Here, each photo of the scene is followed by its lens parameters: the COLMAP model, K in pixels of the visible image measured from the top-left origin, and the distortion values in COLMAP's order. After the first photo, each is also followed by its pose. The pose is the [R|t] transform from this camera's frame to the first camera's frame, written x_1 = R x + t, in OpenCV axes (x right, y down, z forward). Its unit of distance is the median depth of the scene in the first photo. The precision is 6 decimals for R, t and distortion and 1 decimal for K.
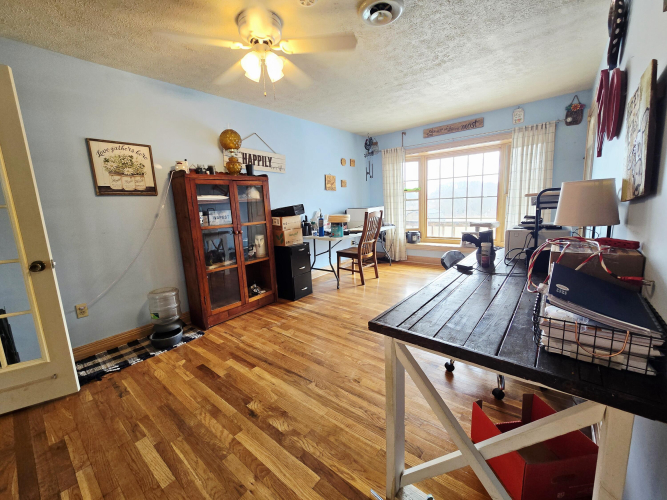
lens RADIAL K [[276.1, 0, 335.5], [0, 276.1, 249.2], [0, 0, 1]] dist [-0.000154, -0.000891]
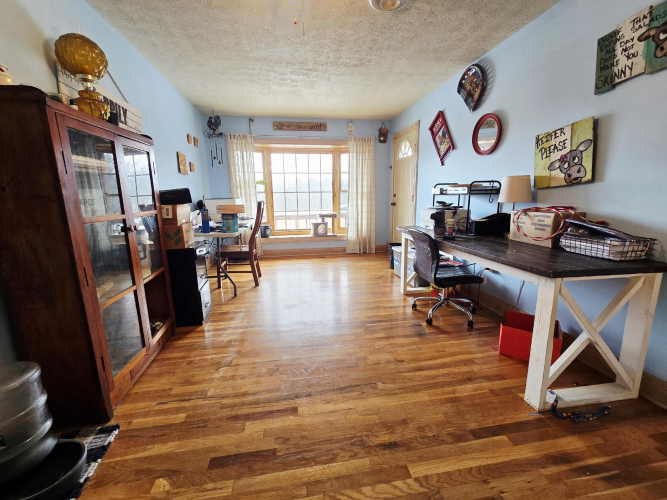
lens RADIAL K [[276.1, 0, 333.8], [0, 276.1, 248.7], [0, 0, 1]] dist [-0.000154, -0.000891]
pose [[0.661376, -0.107230, 0.742350, -0.443503], [0.108838, 0.992973, 0.046465, -0.001211], [-0.742116, 0.050065, 0.668399, 0.275284]]
